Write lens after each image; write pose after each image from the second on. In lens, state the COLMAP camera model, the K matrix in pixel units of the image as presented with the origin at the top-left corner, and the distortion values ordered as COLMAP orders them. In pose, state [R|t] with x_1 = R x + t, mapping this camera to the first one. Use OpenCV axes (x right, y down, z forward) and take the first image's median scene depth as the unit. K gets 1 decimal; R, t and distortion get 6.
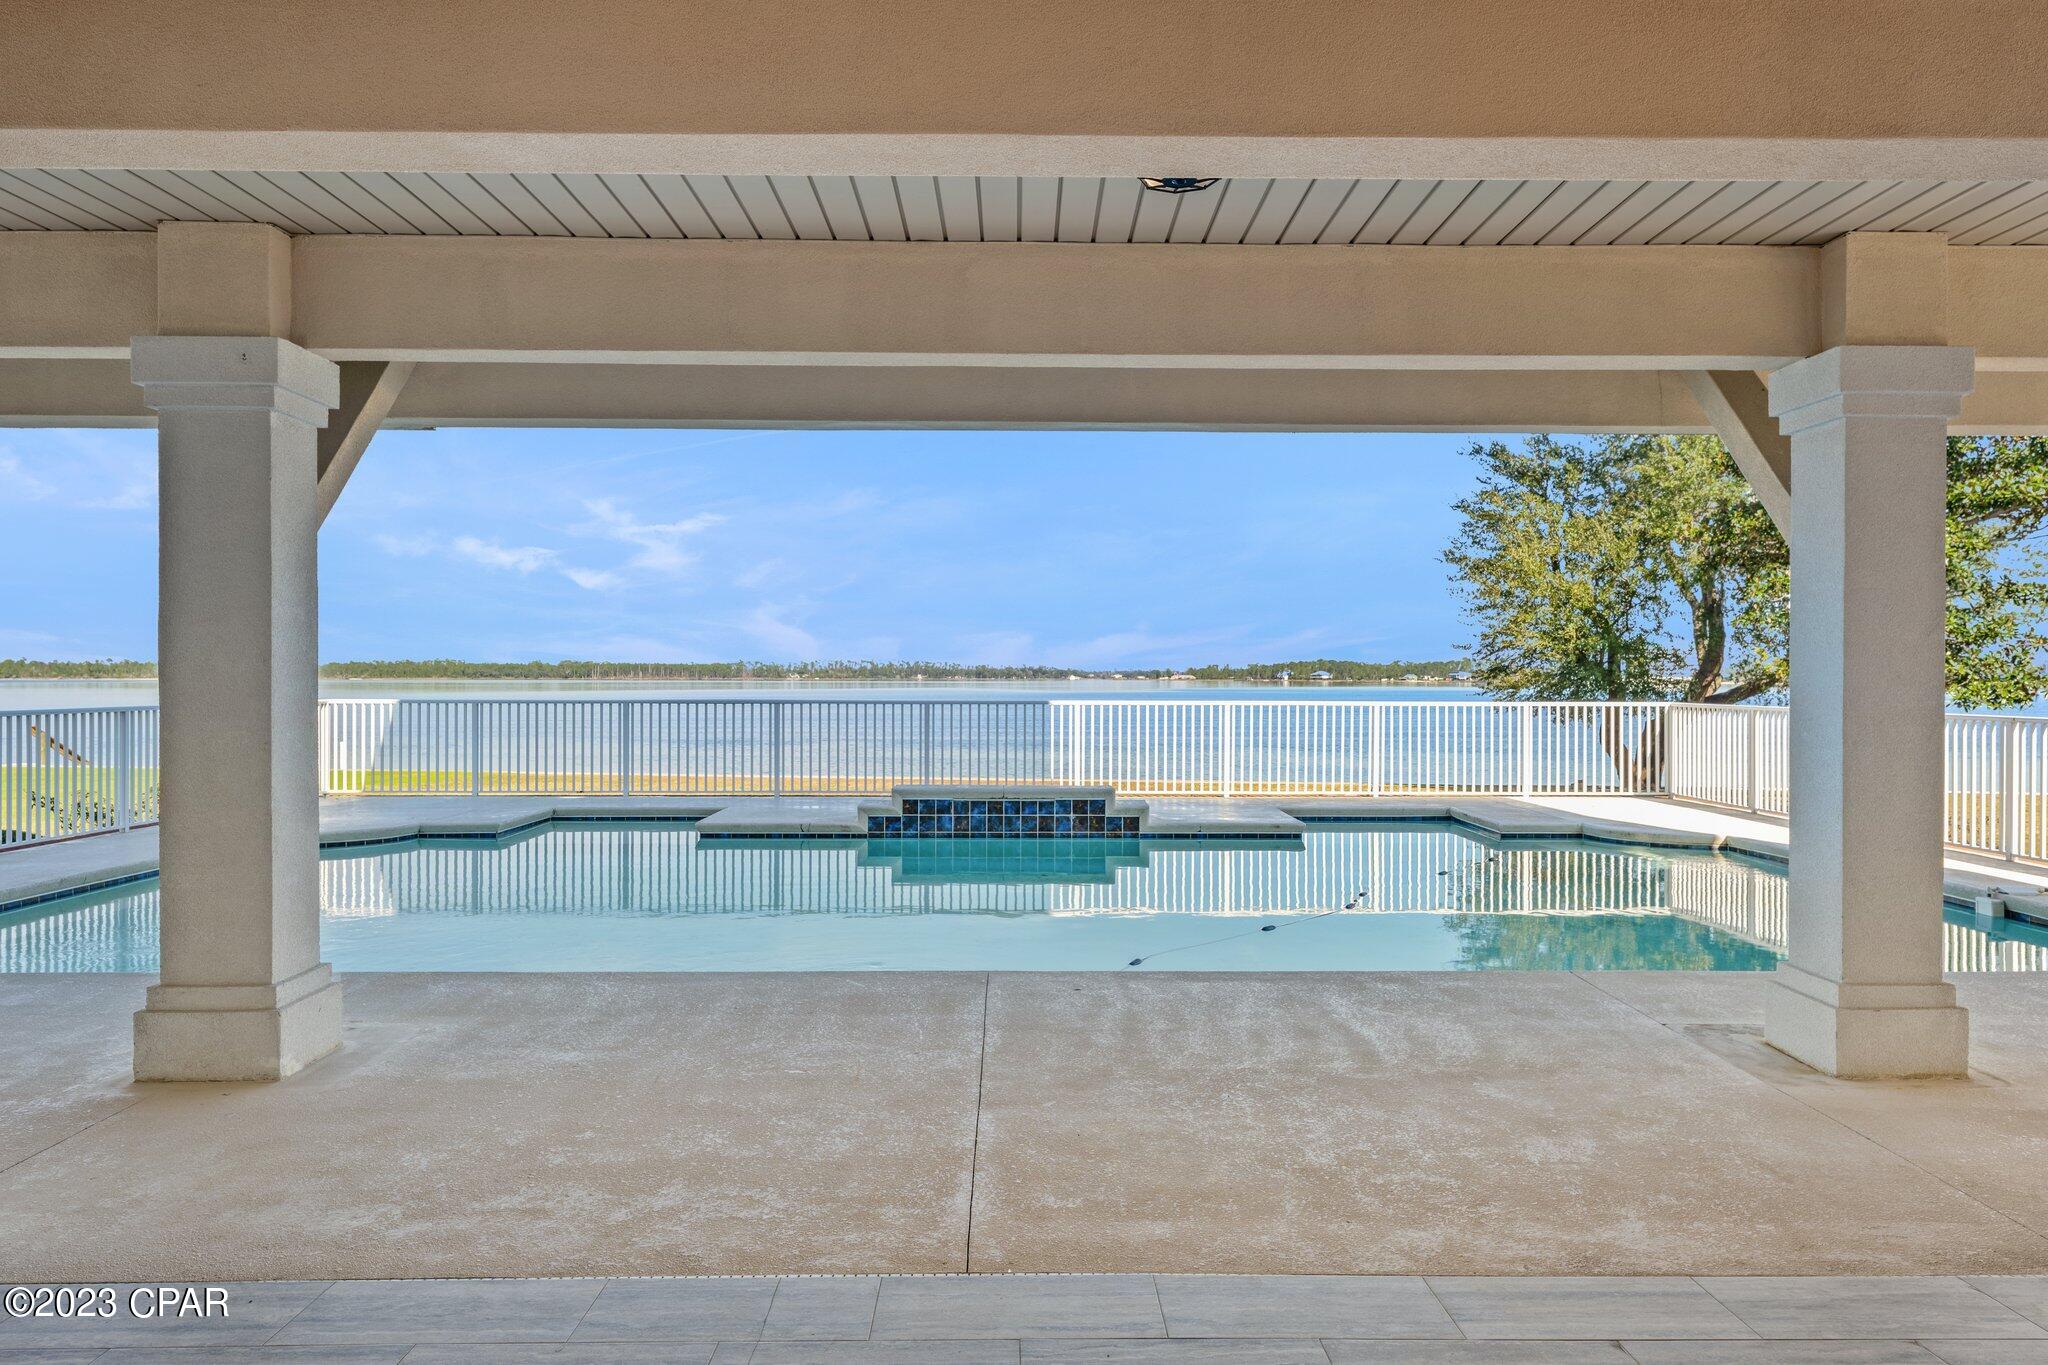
lens RADIAL K [[1363.9, 0, 1024.0], [0, 1363.9, 682.5], [0, 0, 1]] dist [-0.004815, -0.002278]
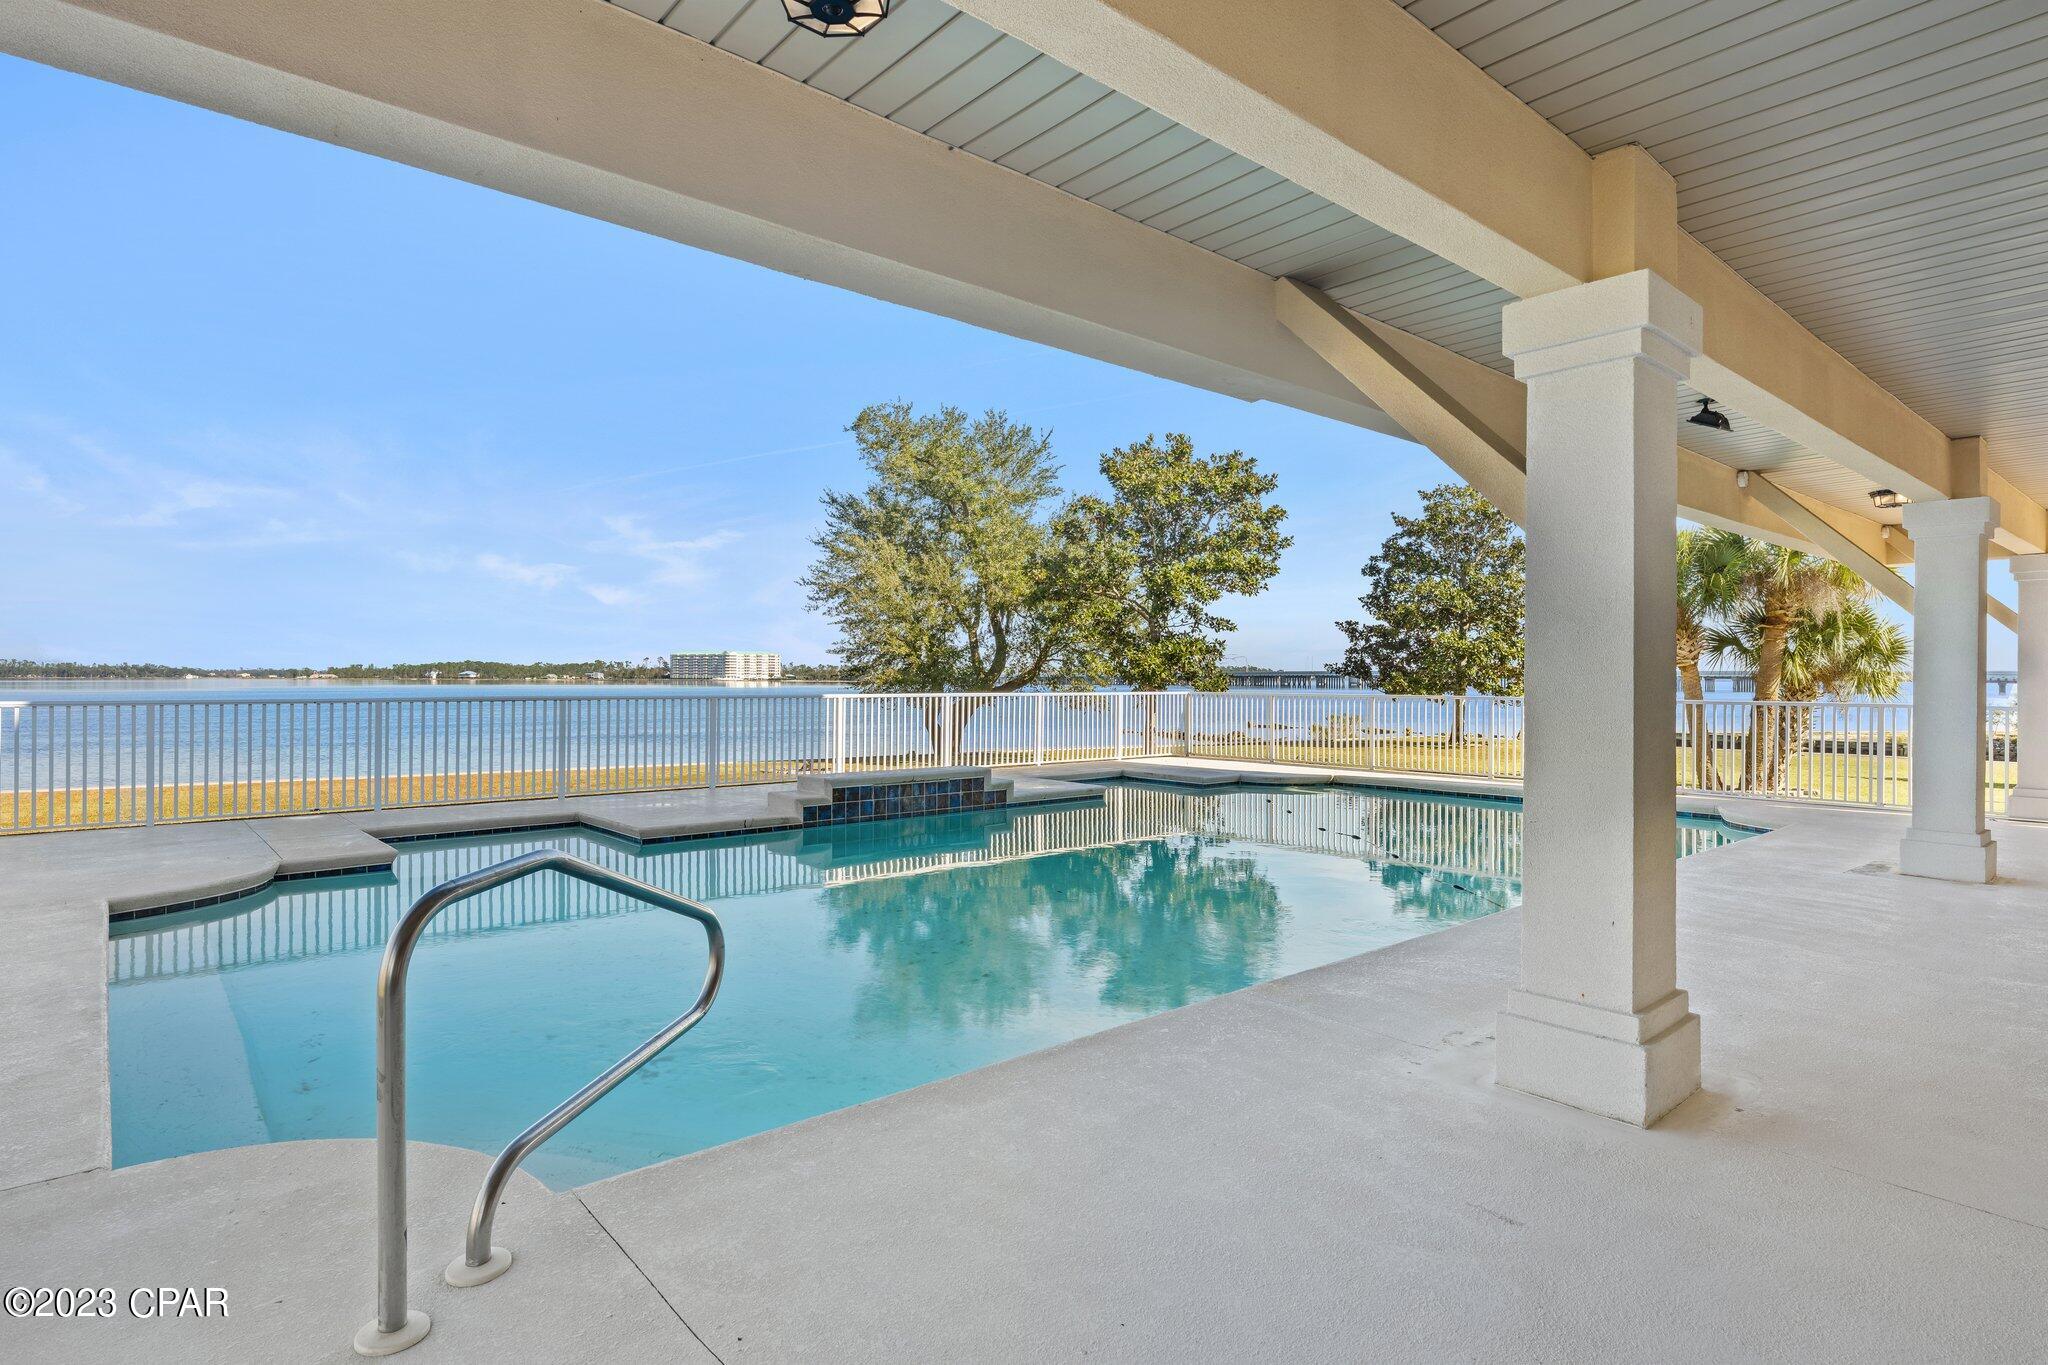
lens RADIAL K [[1074.9, 0, 1024.0], [0, 1074.9, 682.5], [0, 0, 1]] dist [0.005275, -0.000286]
pose [[0.768540, -0.002559, 0.639796, -0.452891], [0.001571, 0.999997, 0.002112, 0.002052], [-0.639800, -0.000618, 0.768542, 0.238204]]
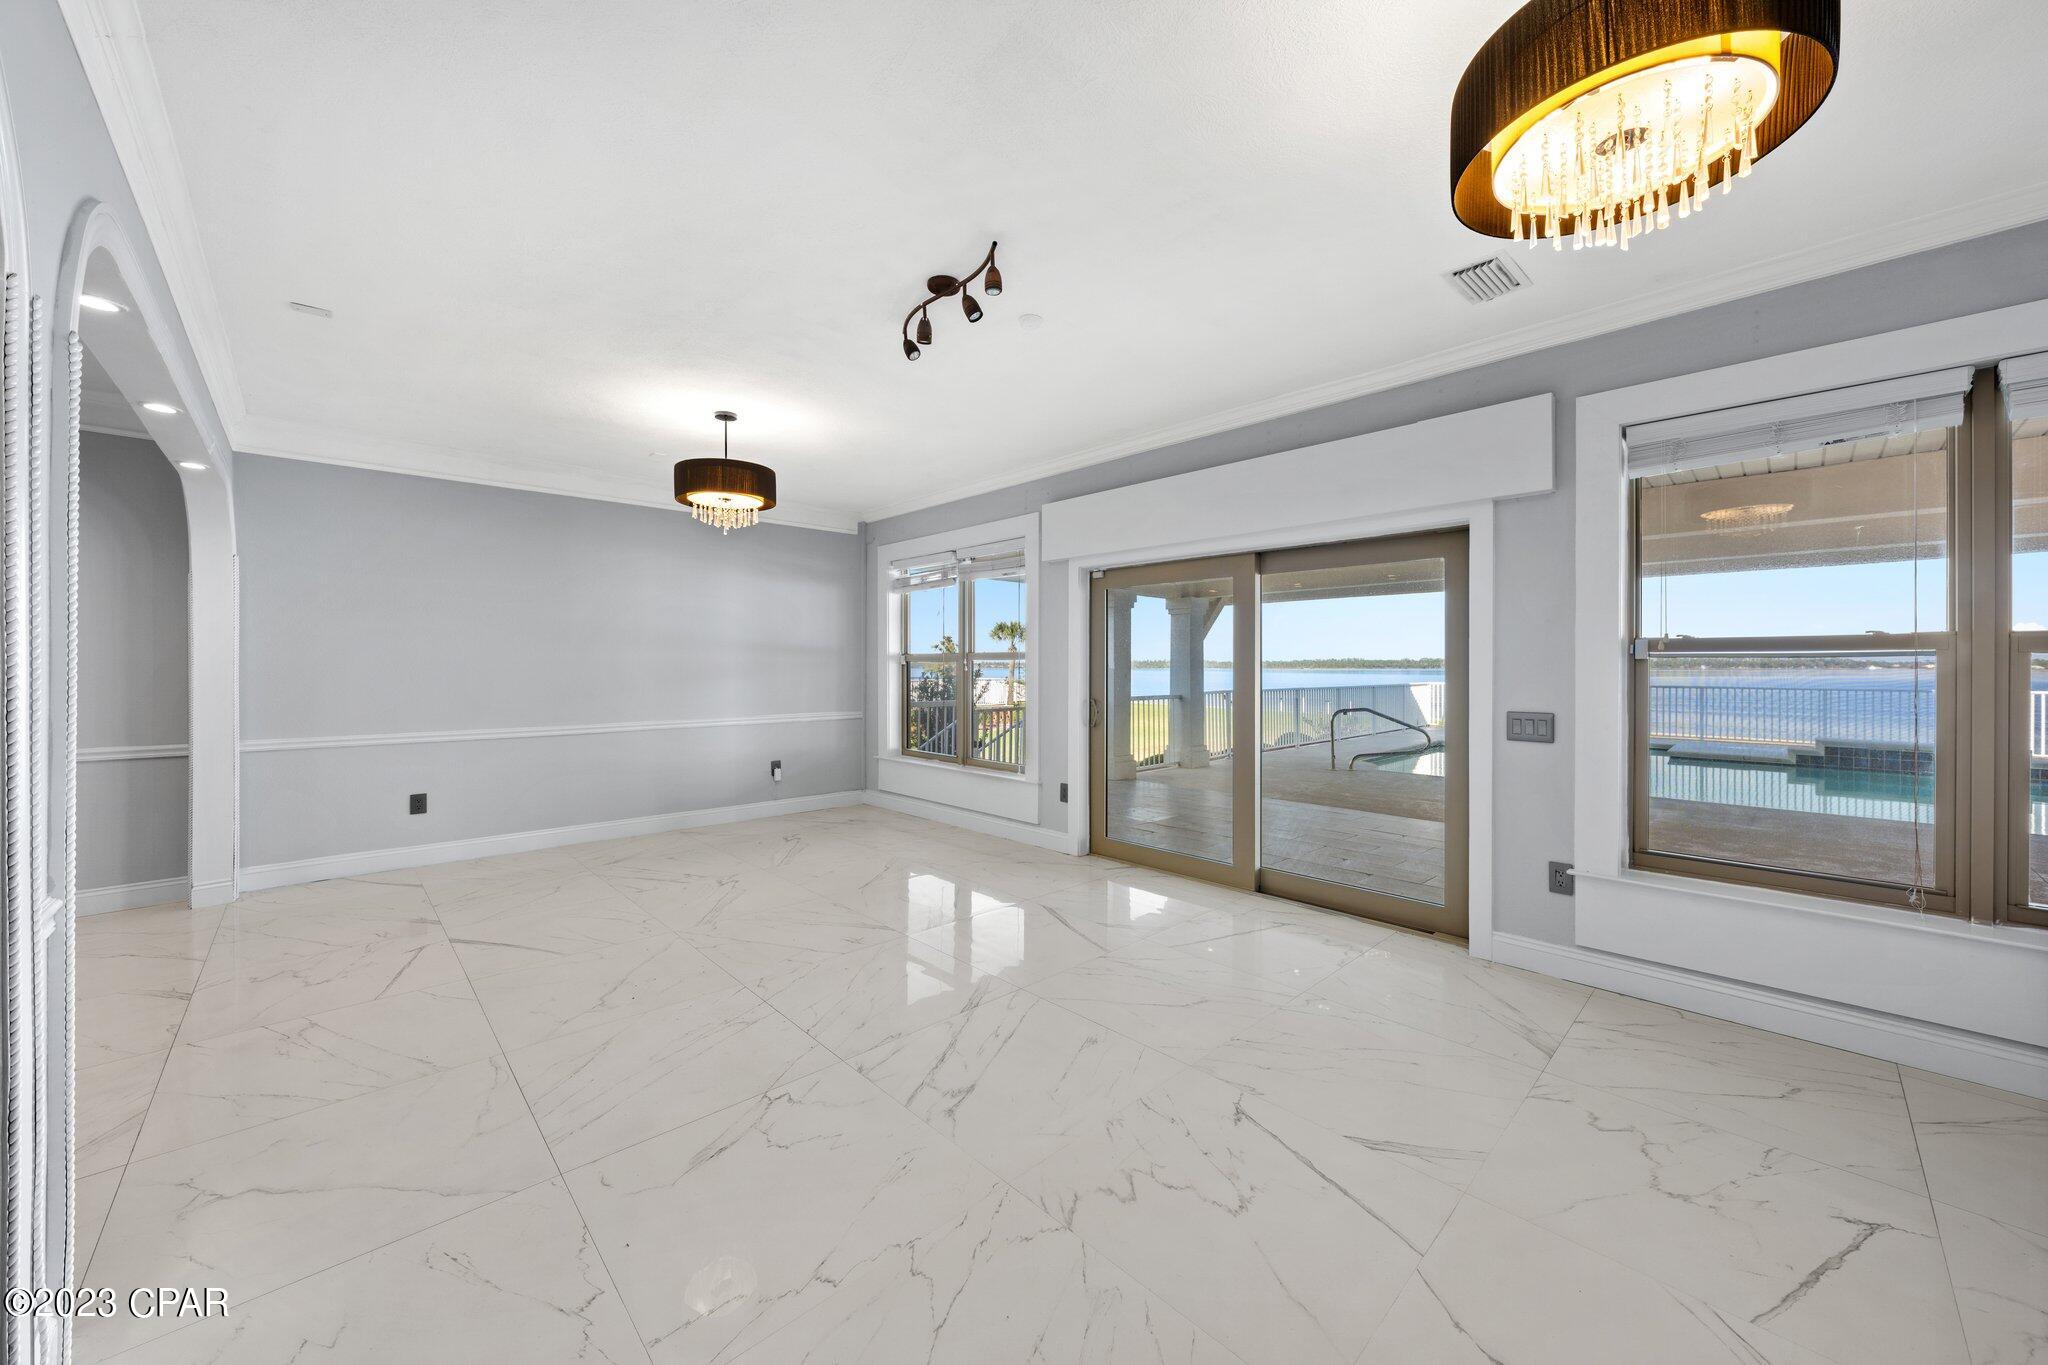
lens RADIAL K [[741.4, 0, 1027.4], [0, 741.4, 669.8], [0, 0, 1]] dist [-0.004864, -0.000231]
pose [[0.683441, 0.000872, -0.730006, -0.087907], [-0.001770, 0.999998, -0.000463, -0.007871], [0.730004, 0.001608, 0.683441, -0.330996]]
